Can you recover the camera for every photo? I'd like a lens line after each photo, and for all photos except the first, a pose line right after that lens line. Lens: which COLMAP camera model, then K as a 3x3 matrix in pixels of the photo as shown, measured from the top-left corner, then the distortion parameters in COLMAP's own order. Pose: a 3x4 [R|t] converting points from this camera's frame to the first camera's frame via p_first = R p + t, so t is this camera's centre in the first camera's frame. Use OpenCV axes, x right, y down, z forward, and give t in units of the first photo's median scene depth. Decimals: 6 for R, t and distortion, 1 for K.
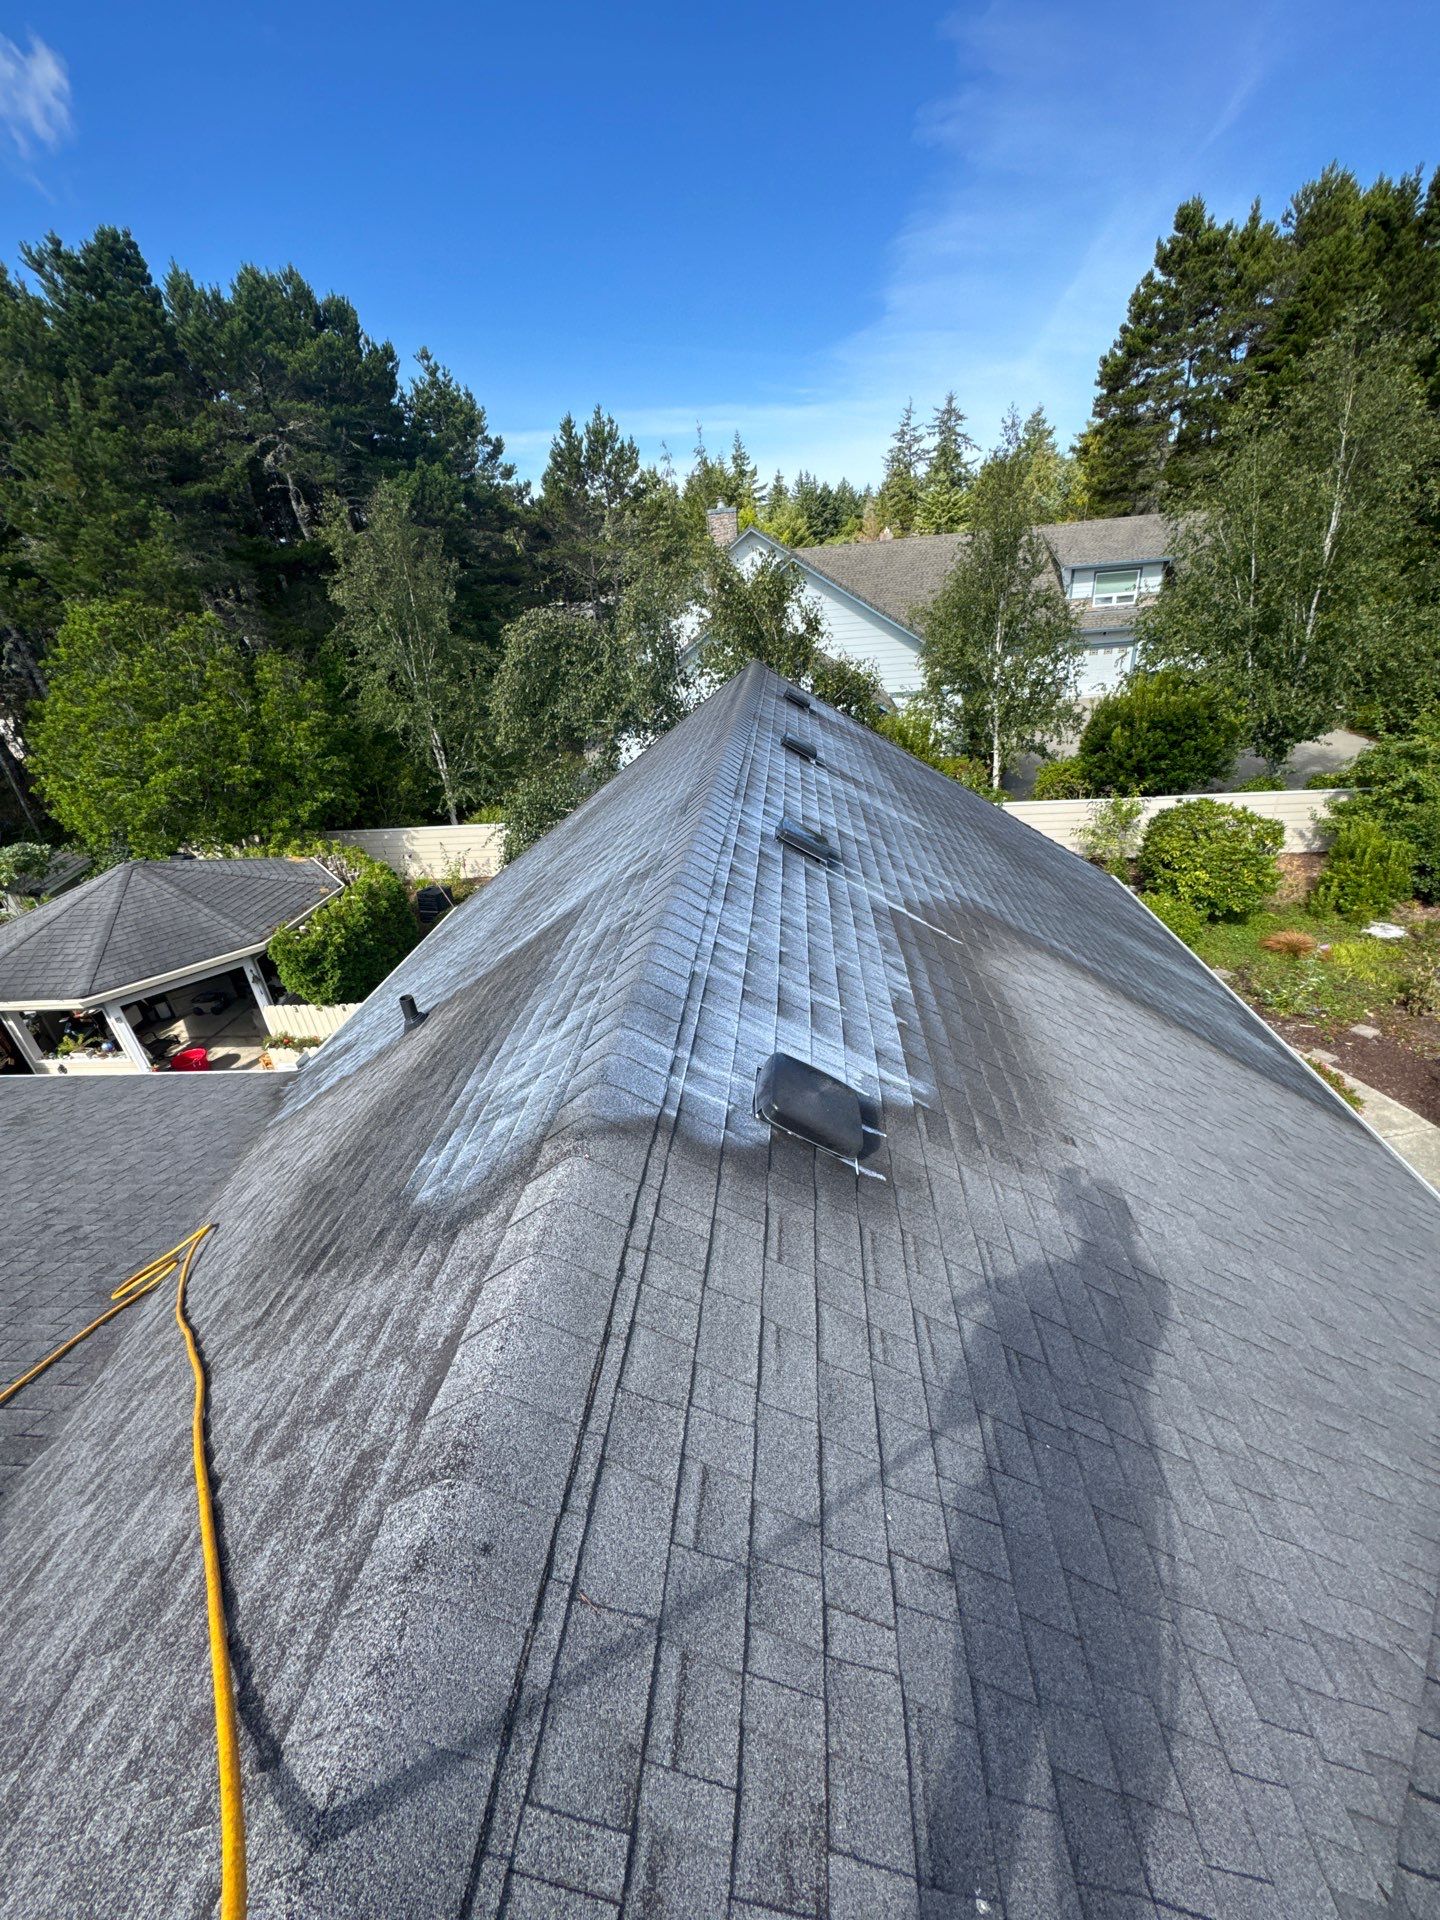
lens RADIAL K [[764.8, 0, 705.7], [0, 764.8, 961.4], [0, 0, 1]] dist [-0.003033, 0.000551]
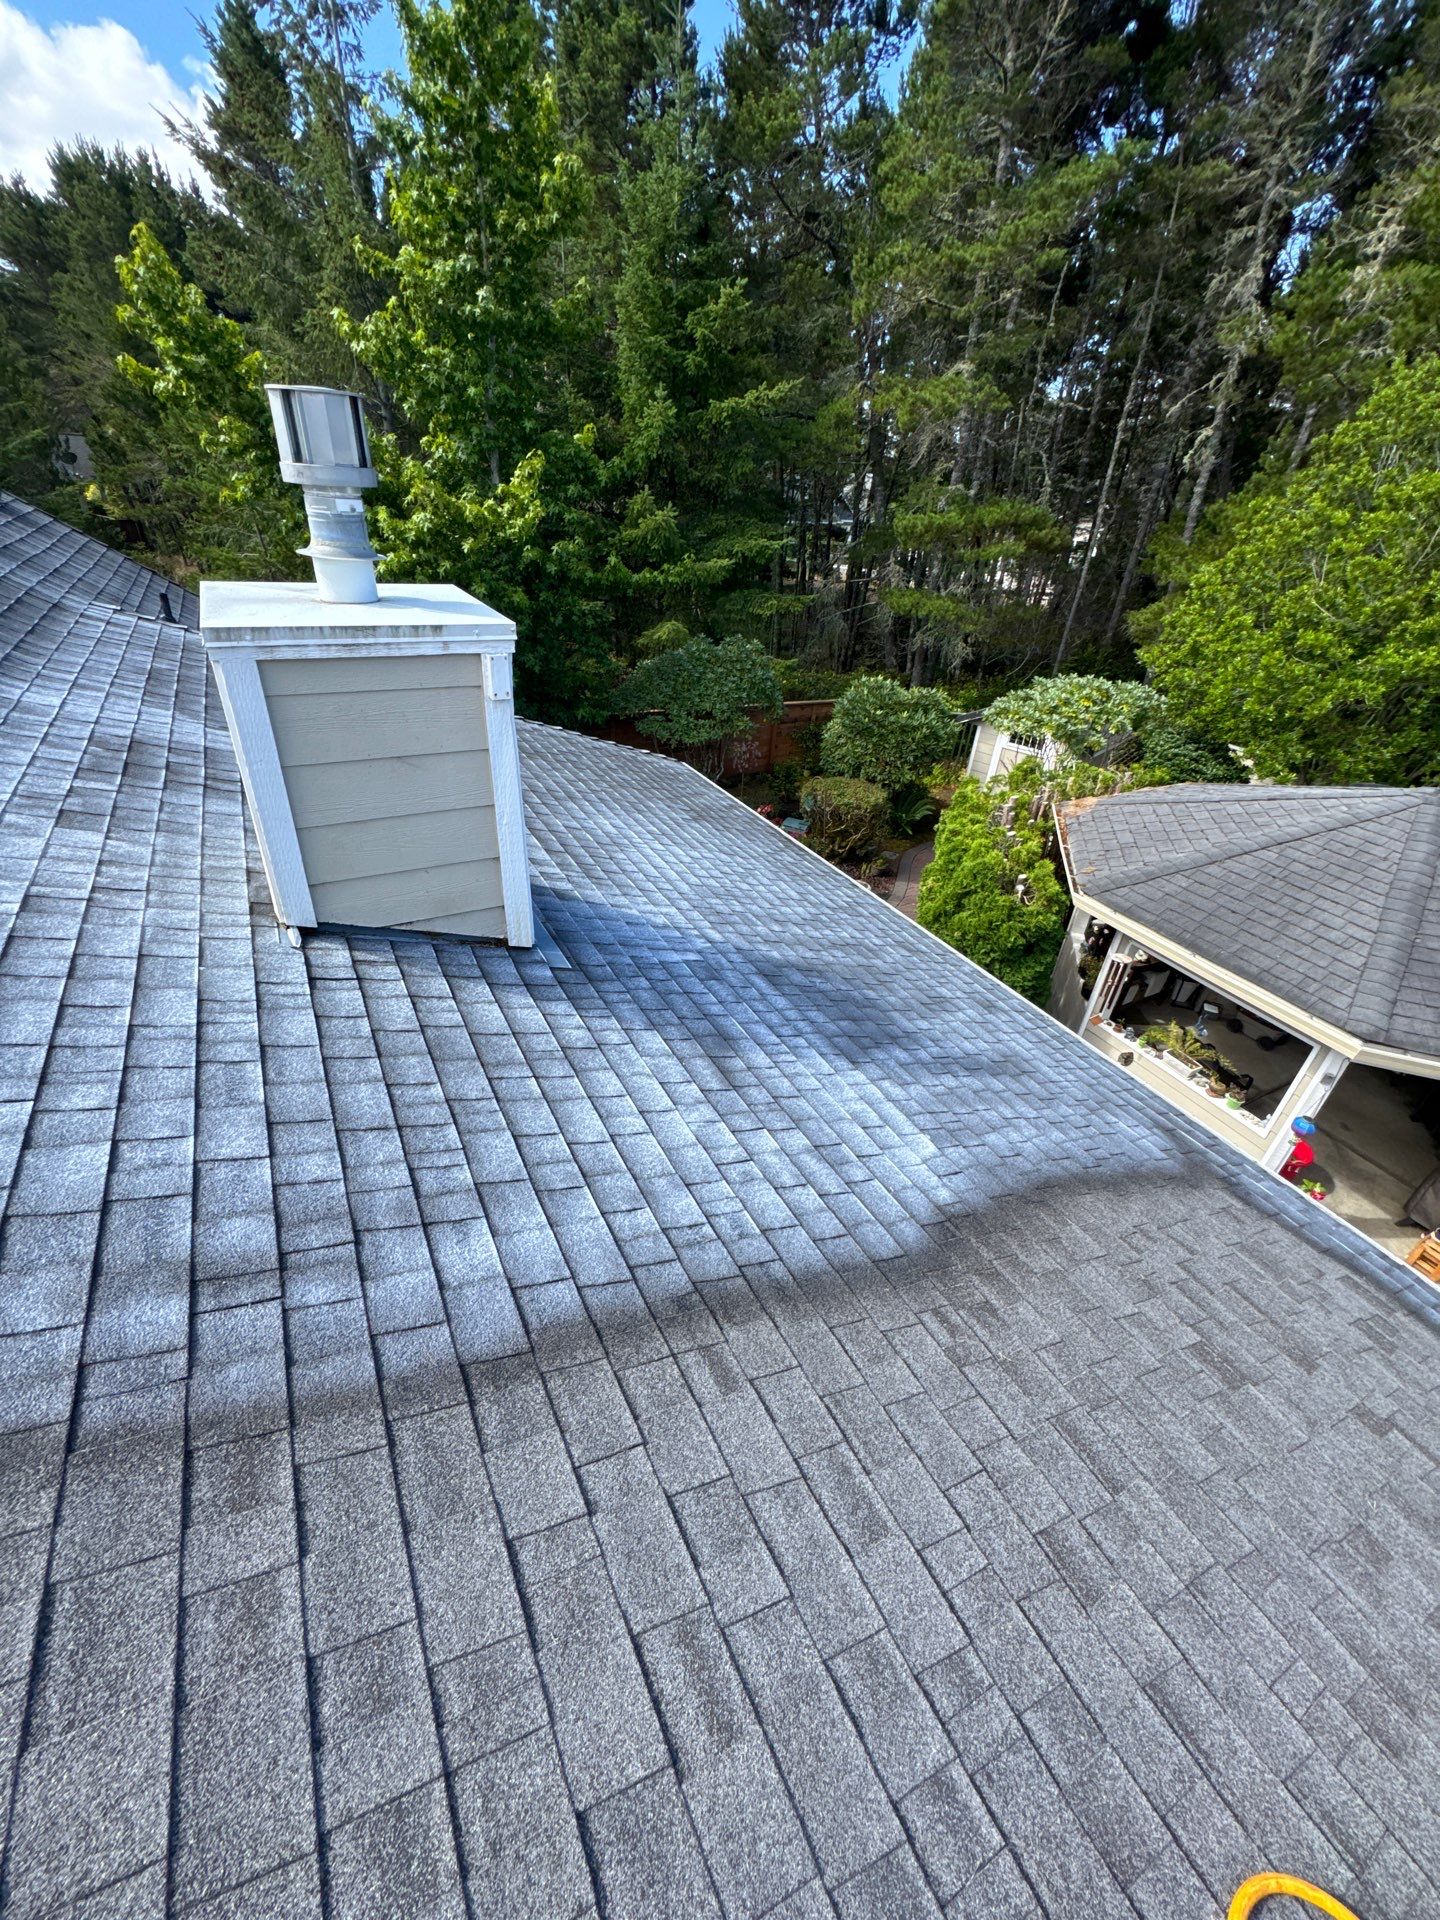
lens RADIAL K [[764.8, 0, 716.2], [0, 764.8, 958.6], [0, 0, 1]] dist [-0.003033, 0.000551]
pose [[0.536349, 0.550526, -0.639727, -0.518429], [-0.489730, 0.820324, 0.295351, 0.043187], [0.687383, 0.154882, 0.709589, 0.252327]]
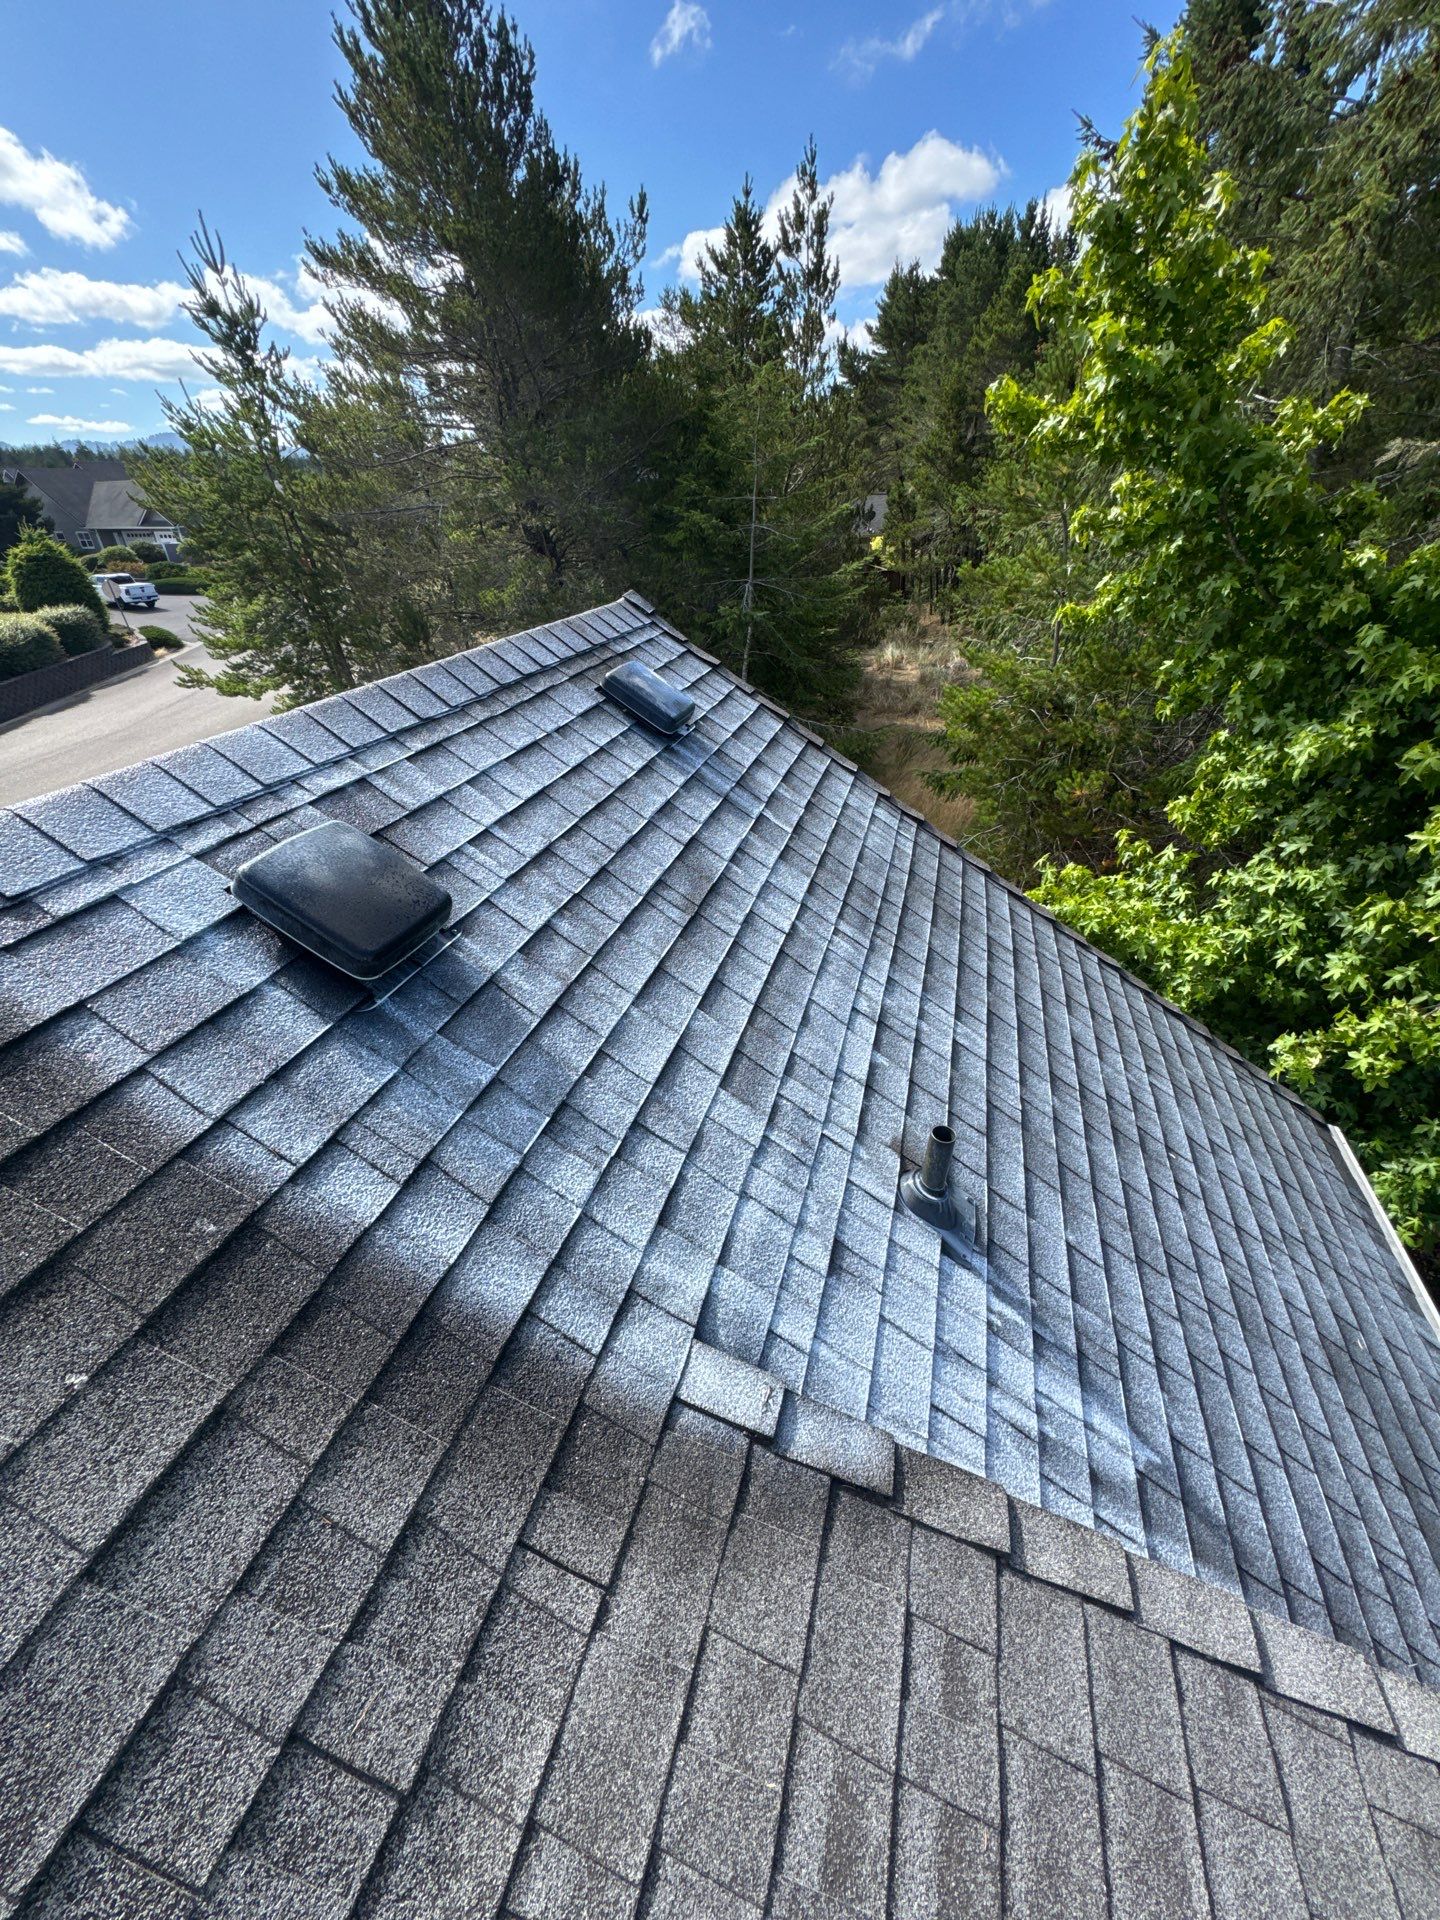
lens RADIAL K [[764.8, 0, 716.6], [0, 764.8, 954.6], [0, 0, 1]] dist [-0.003033, 0.000551]
pose [[-0.206885, 0.587571, -0.782278, -0.966548], [-0.412708, 0.672542, 0.614295, 0.072592], [0.887057, 0.449941, 0.103357, 0.253731]]
